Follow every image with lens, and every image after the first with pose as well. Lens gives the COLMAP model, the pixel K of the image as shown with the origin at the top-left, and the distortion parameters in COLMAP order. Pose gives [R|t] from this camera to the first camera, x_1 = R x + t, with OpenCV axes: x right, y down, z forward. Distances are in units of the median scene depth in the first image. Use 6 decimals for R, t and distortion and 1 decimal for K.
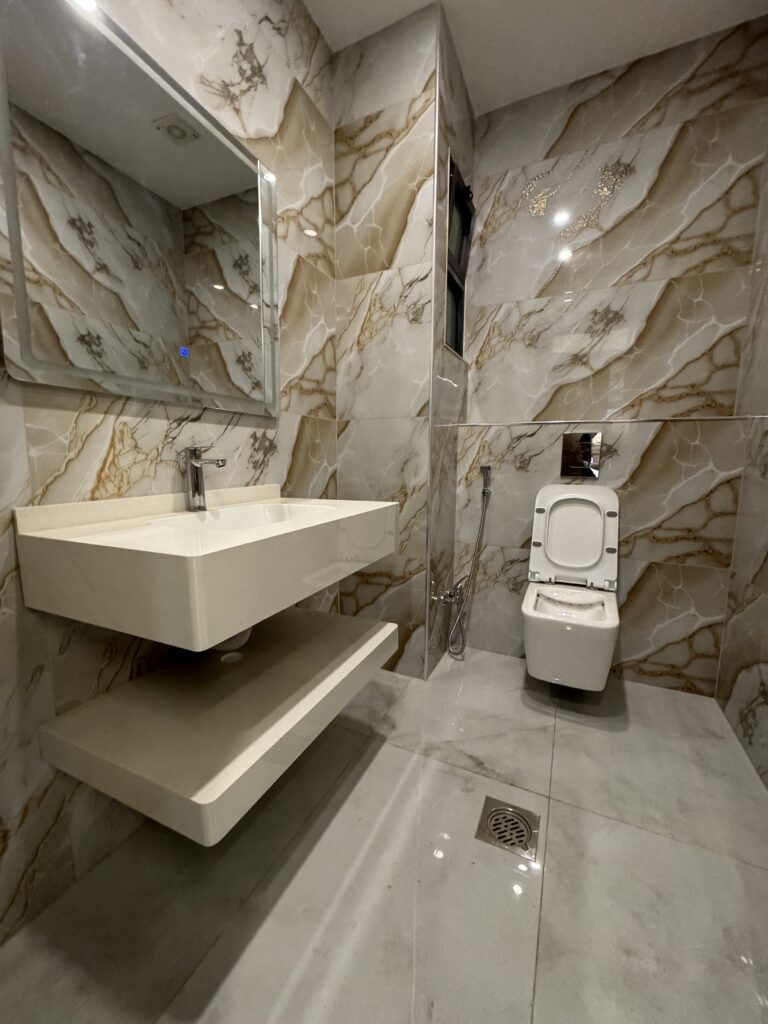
lens RADIAL K [[407.0, 0, 383.7], [0, 407.0, 511.8], [0, 0, 1]] dist [0.000112, -0.000084]
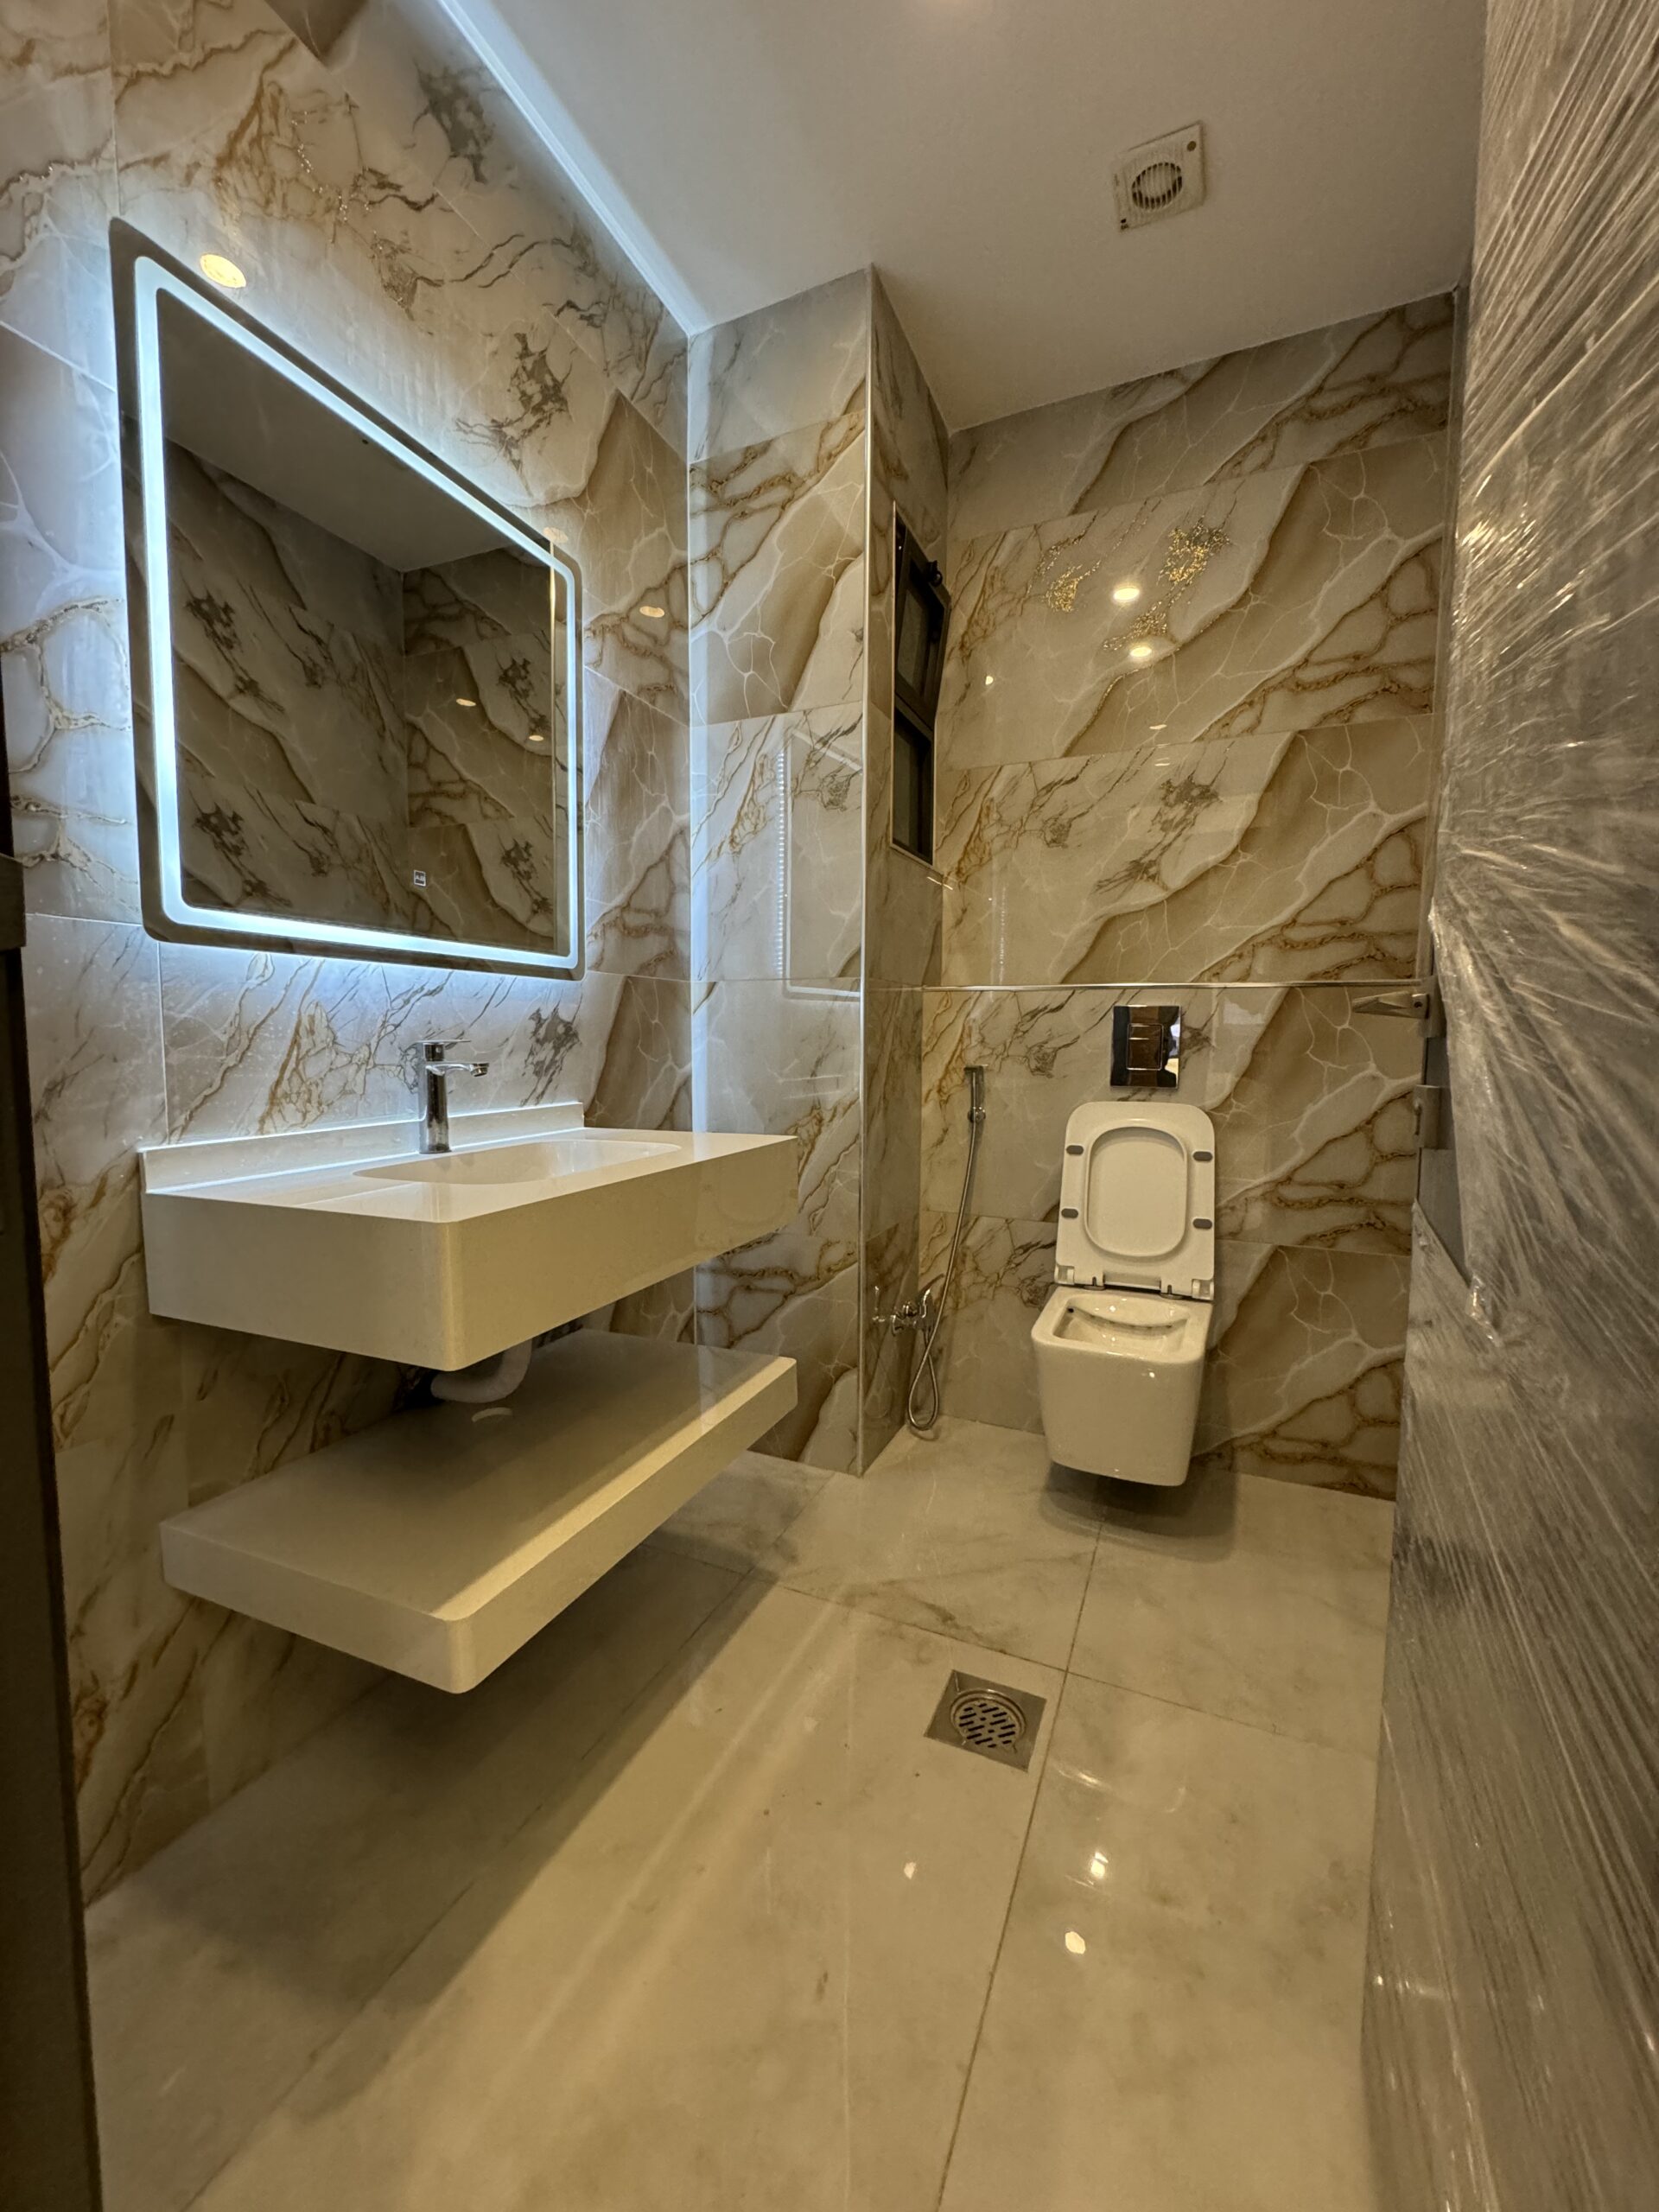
lens RADIAL K [[879.3, 0, 828.6], [0, 879.3, 1107.1], [0, 0, 1]] dist [0.000112, -0.000084]
pose [[0.999800, -0.001223, 0.019937, 0.044811], [0.002247, 0.998675, -0.051408, -0.000903], [-0.019848, 0.051443, 0.998479, -0.162058]]
